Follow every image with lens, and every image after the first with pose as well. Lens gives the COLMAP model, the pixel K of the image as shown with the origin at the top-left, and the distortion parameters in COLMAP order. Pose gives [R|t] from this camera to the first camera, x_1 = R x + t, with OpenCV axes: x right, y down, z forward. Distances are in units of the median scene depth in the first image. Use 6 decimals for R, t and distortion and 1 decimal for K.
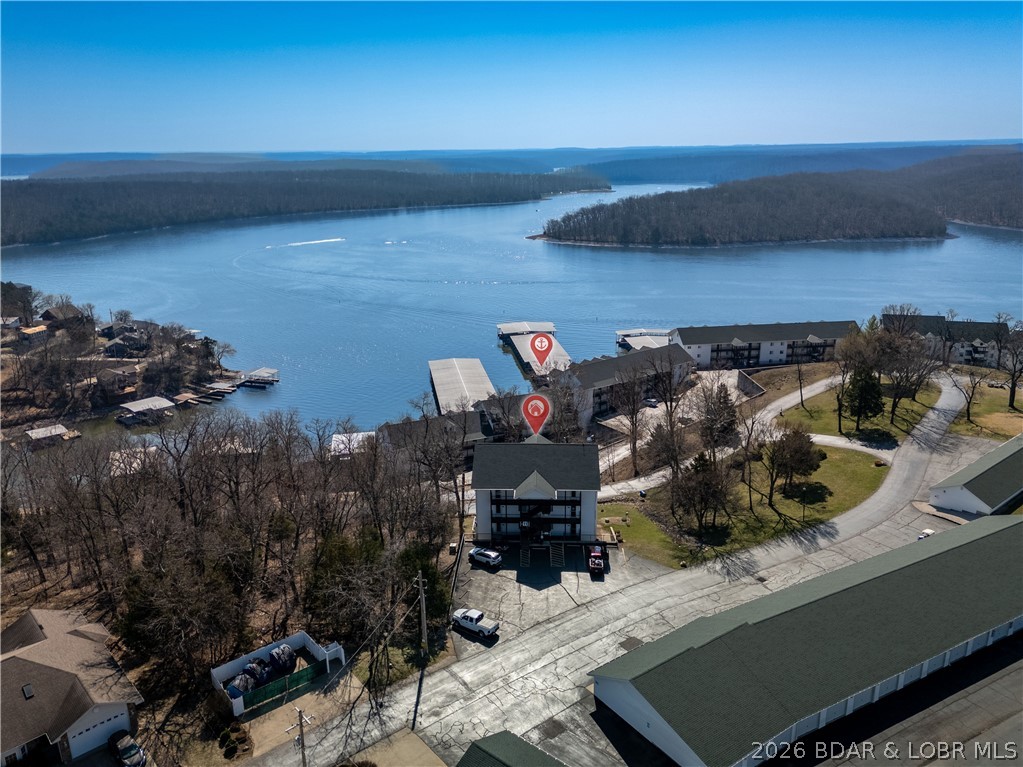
lens RADIAL K [[755.4, 0, 513.8], [0, 755.4, 382.3], [0, 0, 1]] dist [0.059778, -0.062173]
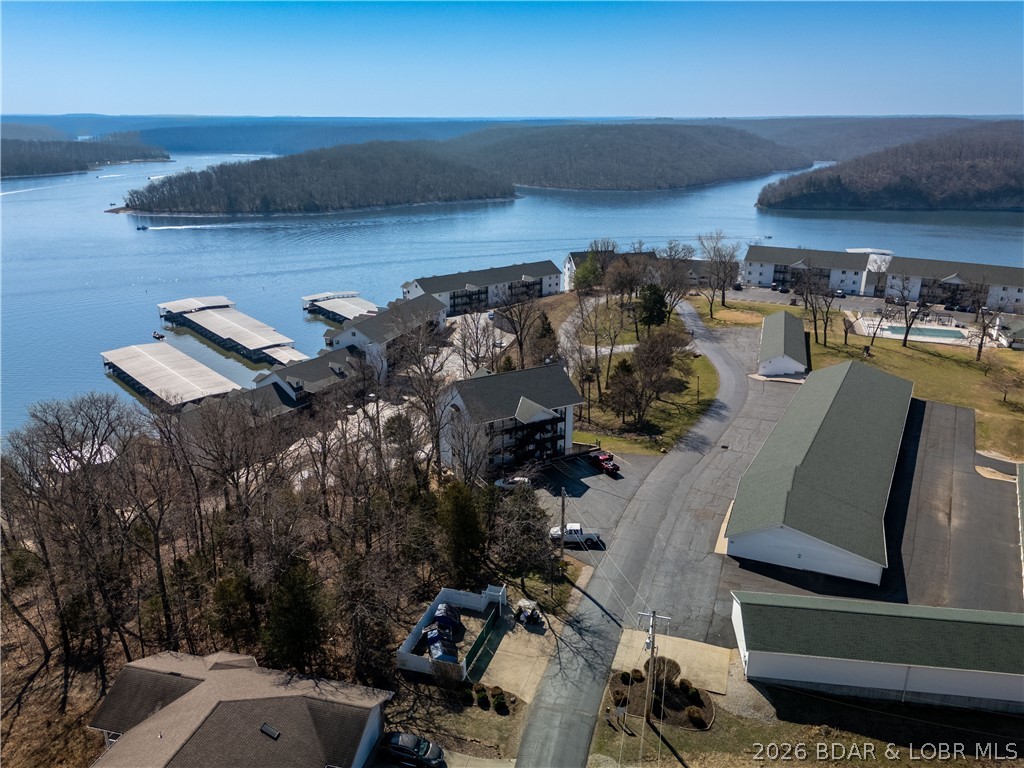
lens RADIAL K [[756.1, 0, 514.3], [0, 756.1, 382.8], [0, 0, 1]] dist [0.059778, -0.062173]
pose [[0.845770, -0.159348, 0.509197, -0.068516], [0.142084, 0.987165, 0.072924, 0.003372], [-0.514282, 0.010672, 0.857555, 0.019234]]
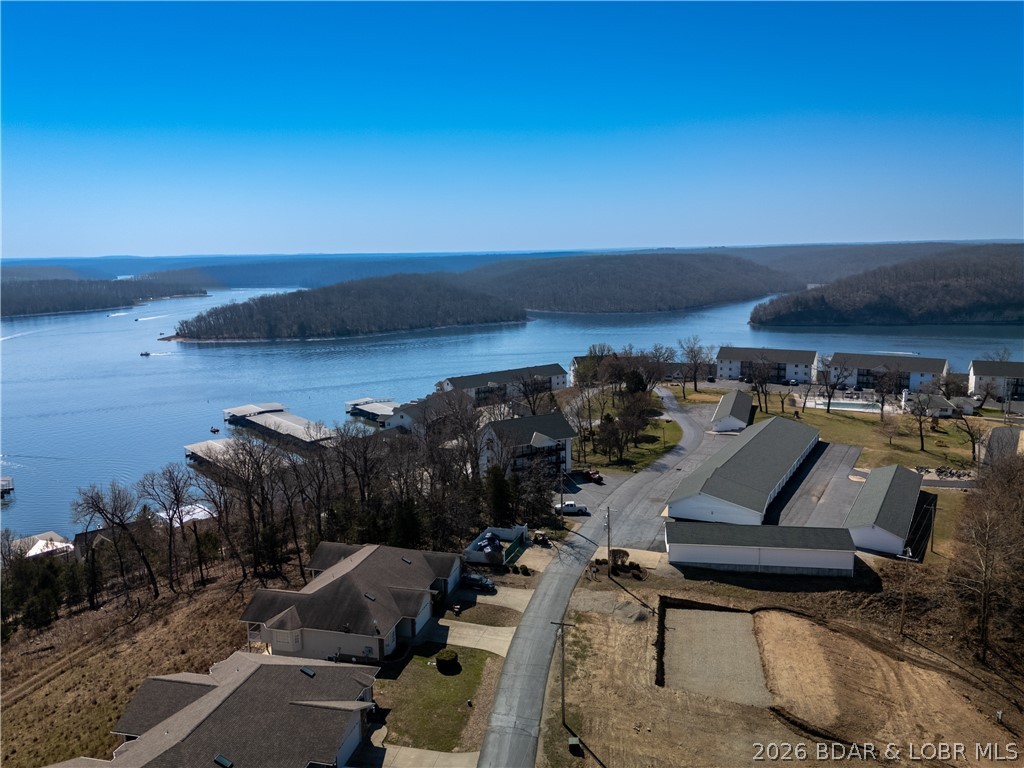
lens RADIAL K [[756.1, 0, 514.3], [0, 756.1, 382.8], [0, 0, 1]] dist [0.059778, -0.062173]
pose [[0.853206, -0.089299, 0.513873, -0.105962], [0.157345, 0.983402, -0.090354, 0.020908], [-0.497275, 0.157946, 0.853095, -0.036410]]
